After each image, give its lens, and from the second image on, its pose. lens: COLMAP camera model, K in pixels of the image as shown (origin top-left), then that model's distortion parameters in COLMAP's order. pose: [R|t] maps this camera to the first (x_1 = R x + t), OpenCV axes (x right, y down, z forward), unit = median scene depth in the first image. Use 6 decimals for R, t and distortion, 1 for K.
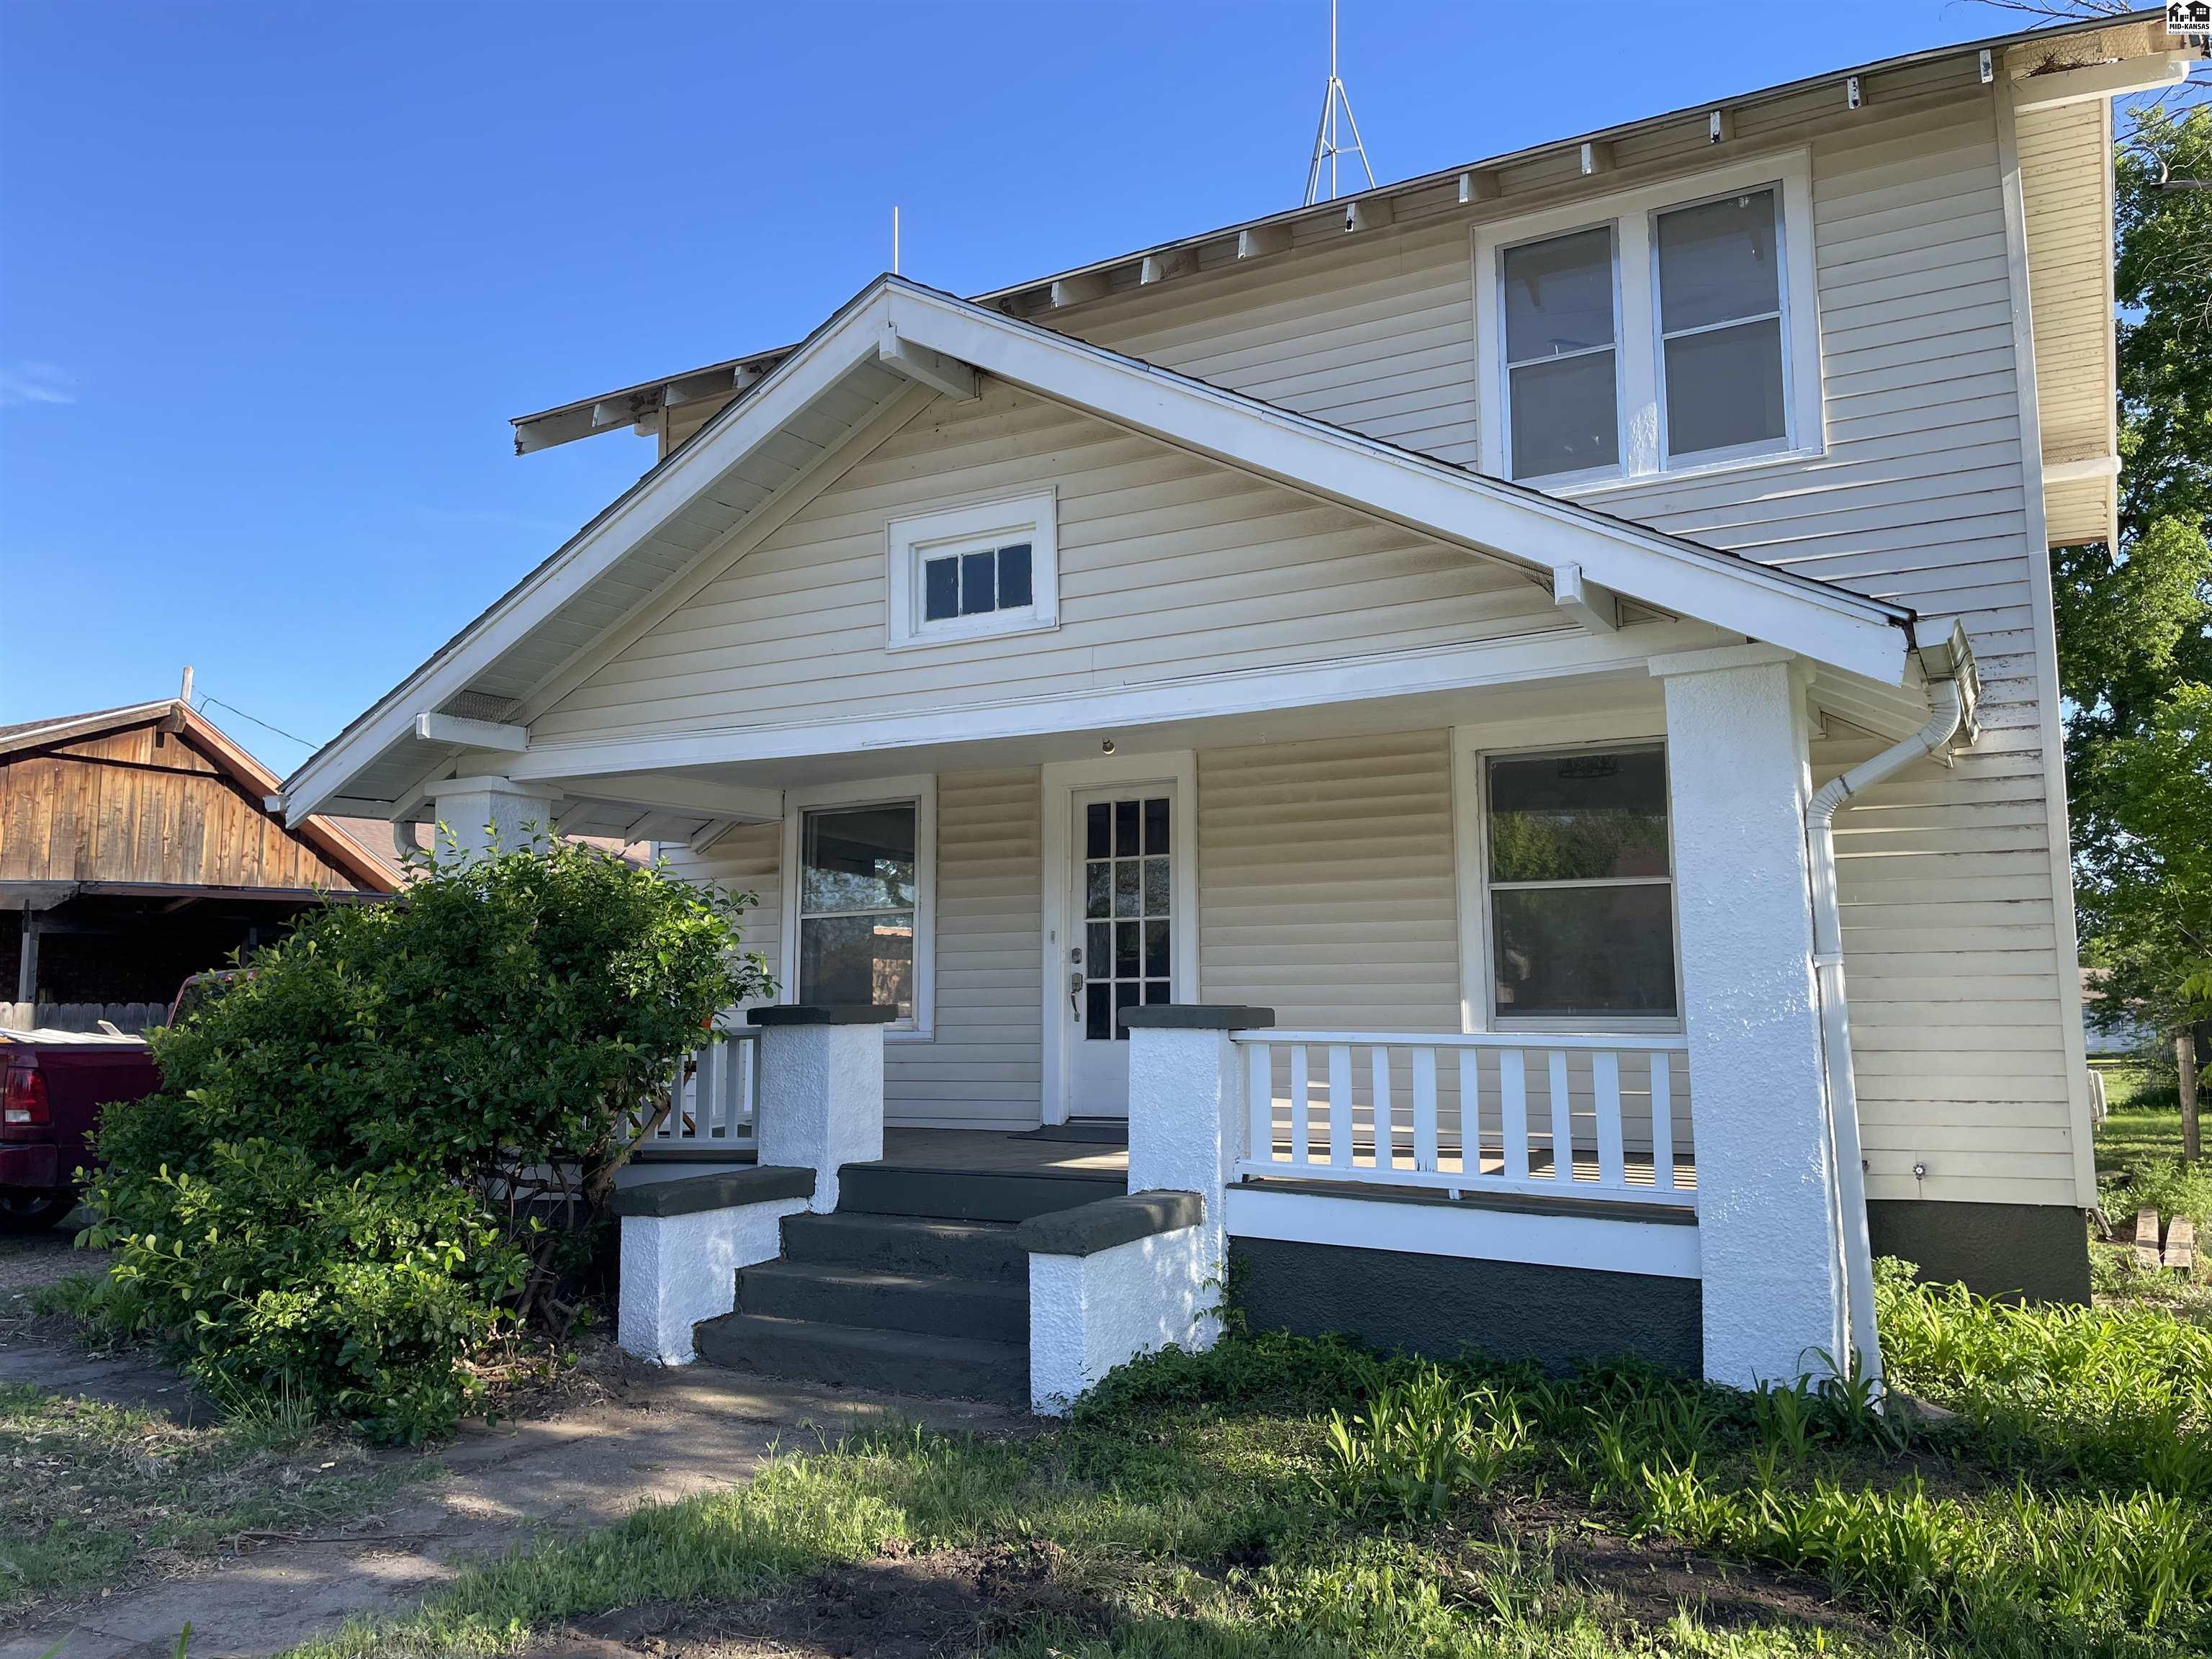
lens RADIAL K [[1691.1, 0, 1115.0], [0, 1691.1, 729.6], [0, 0, 1]] dist [0.016462, 0.006145]
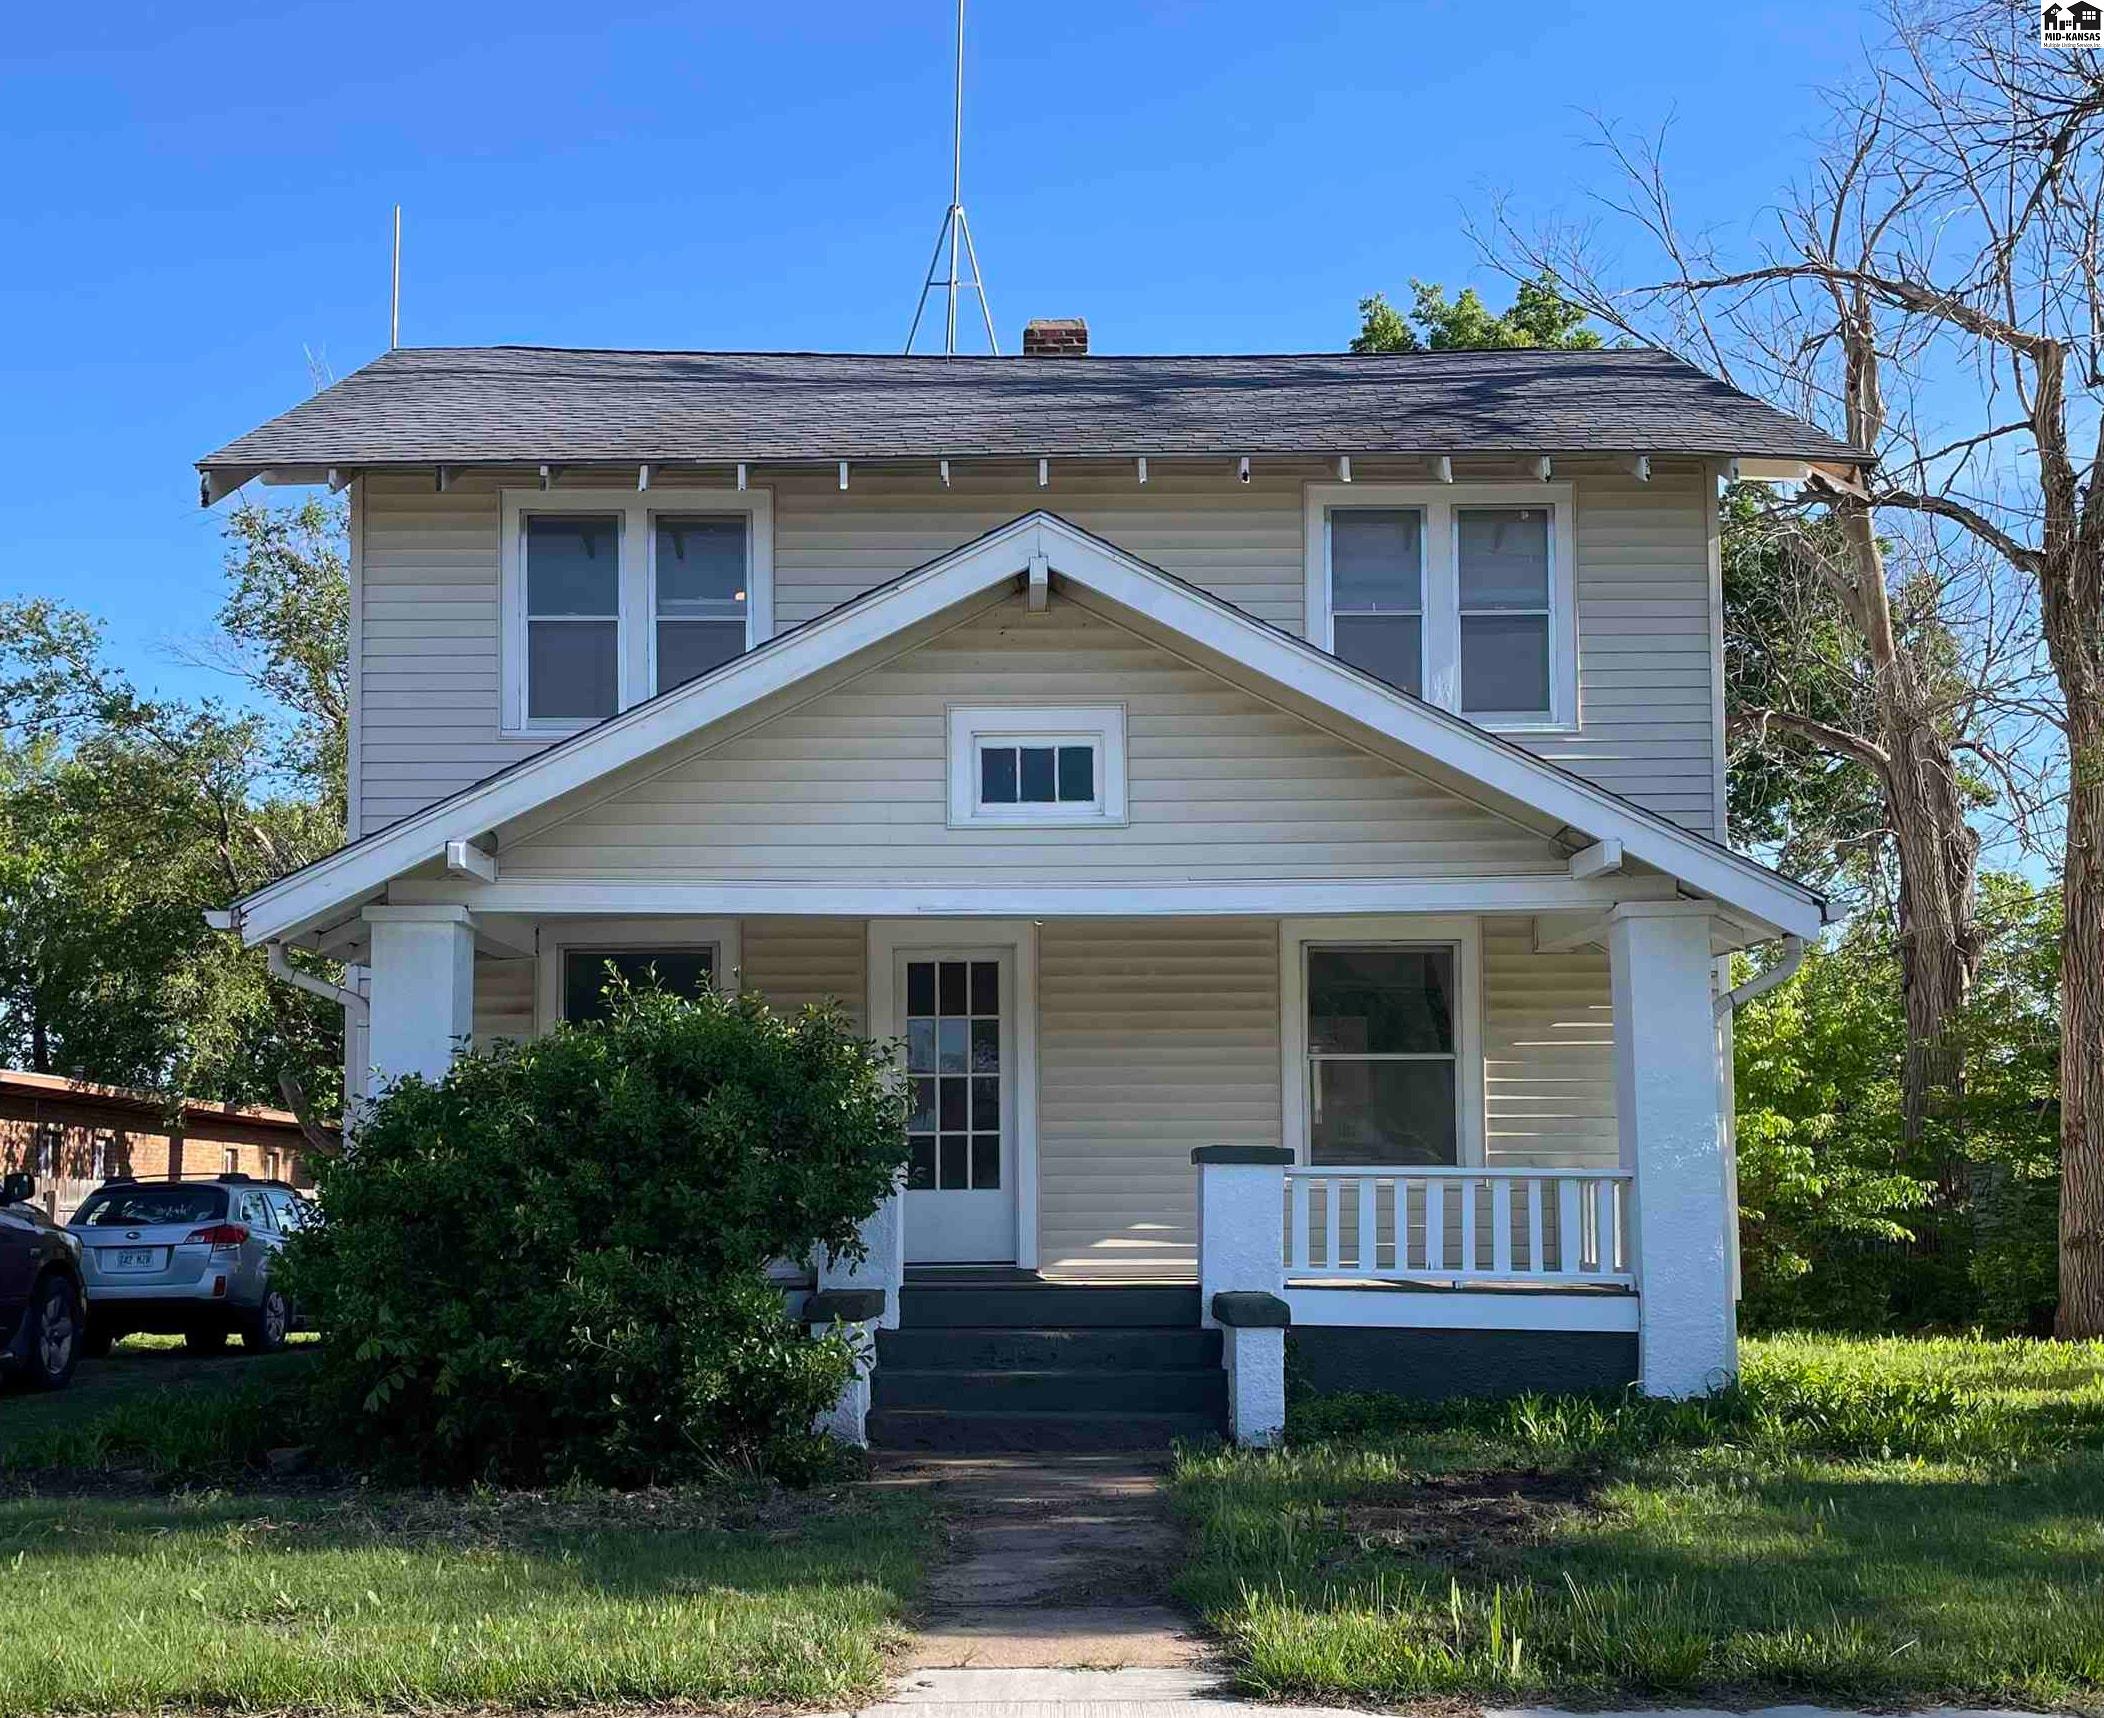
lens RADIAL K [[2458.5, 0, 1051.2], [0, 2458.5, 864.2], [0, 0, 1]] dist [0.029845, 0.000000]
pose [[0.858160, 0.074260, 0.507984, -0.886612], [-0.083318, 0.996511, -0.004924, -0.019263], [-0.506577, -0.038098, 0.861353, -0.417662]]
